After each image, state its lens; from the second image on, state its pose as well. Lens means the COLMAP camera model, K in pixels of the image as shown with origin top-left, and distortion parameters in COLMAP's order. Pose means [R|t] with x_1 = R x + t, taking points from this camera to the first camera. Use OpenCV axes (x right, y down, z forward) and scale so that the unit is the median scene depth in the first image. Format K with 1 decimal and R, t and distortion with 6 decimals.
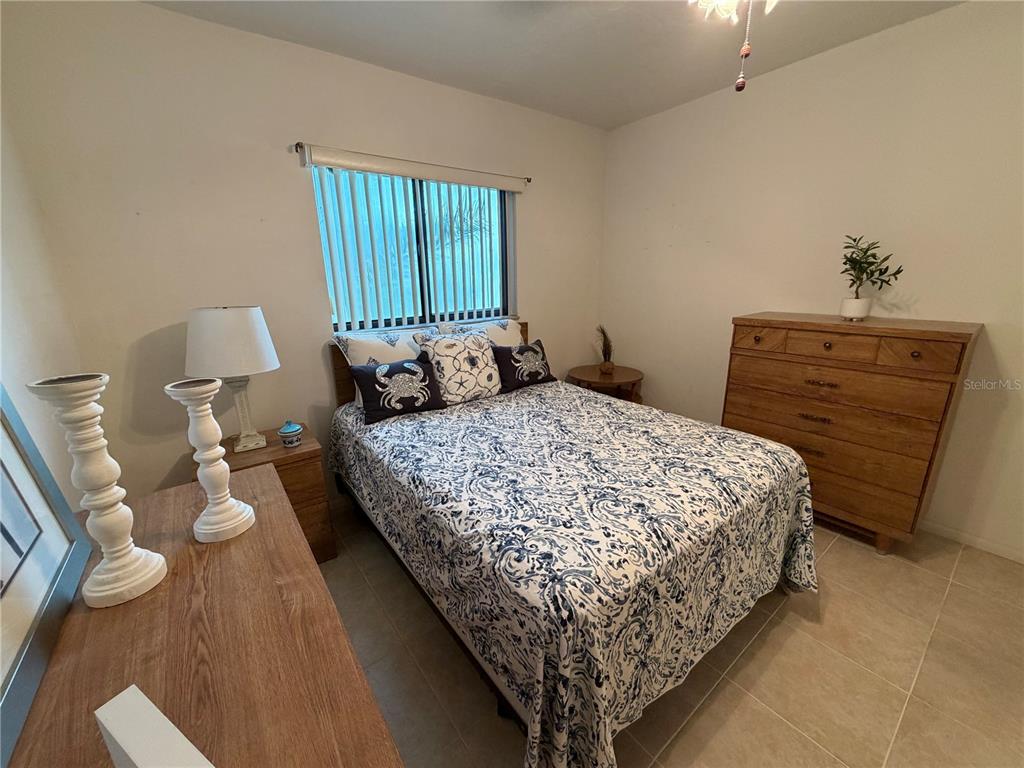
lens RADIAL K [[407.5, 0, 512.2], [0, 407.5, 383.5], [0, 0, 1]] dist [-0.000722, -0.000108]
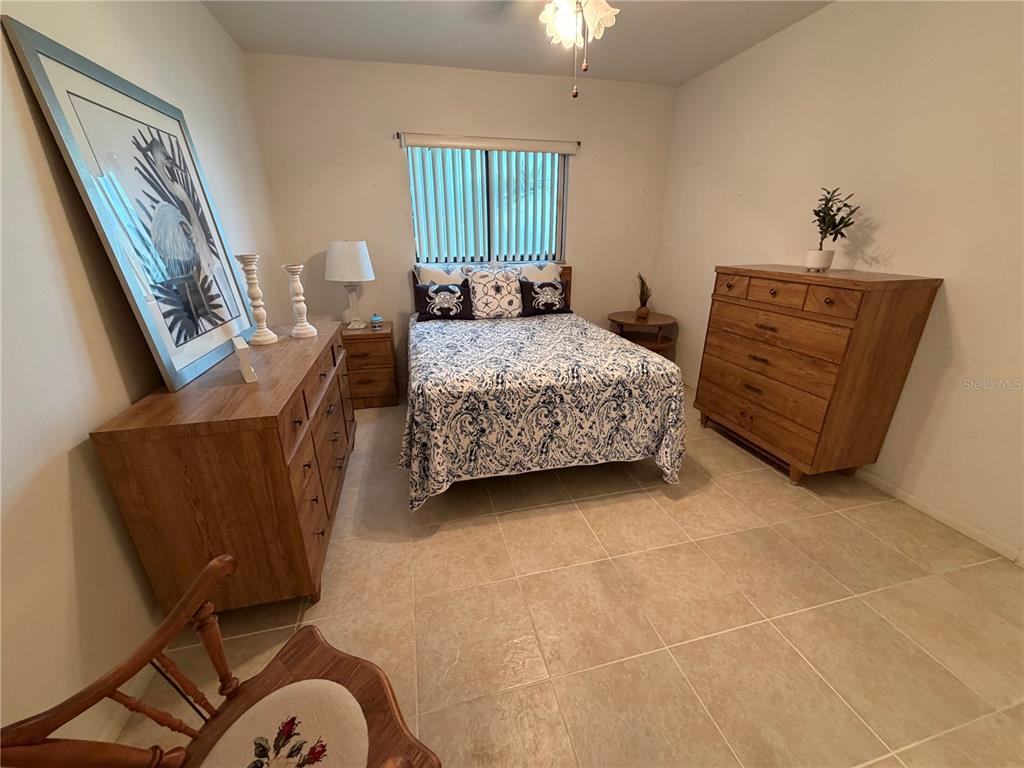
lens RADIAL K [[407.5, 0, 511.4], [0, 407.5, 383.0], [0, 0, 1]] dist [-0.000722, -0.000108]
pose [[0.917804, 0.153323, -0.366236, 0.542710], [-0.117603, 0.986016, 0.118072, 0.098724], [0.379218, -0.065297, 0.923001, -0.294466]]
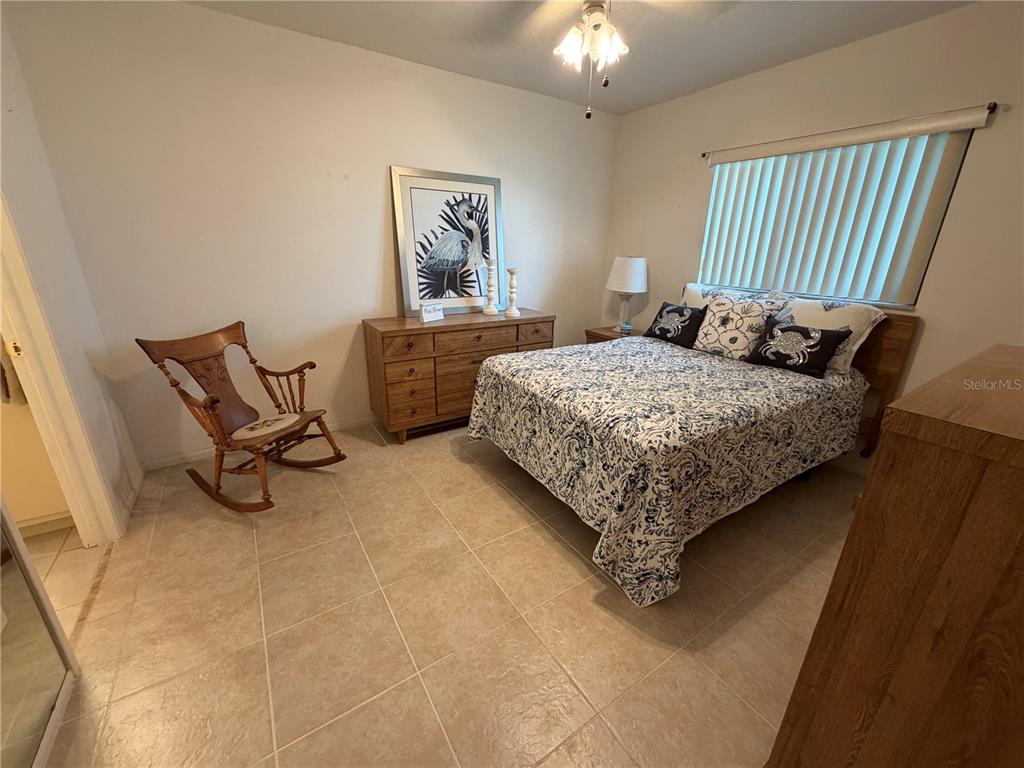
lens RADIAL K [[407.5, 0, 510.9], [0, 407.5, 383.3], [0, 0, 1]] dist [-0.000722, -0.000108]
pose [[-0.077034, 0.340148, -0.937211, 1.189621], [-0.281004, 0.894491, 0.347740, -0.139159], [0.956610, 0.290148, 0.026677, 0.485967]]
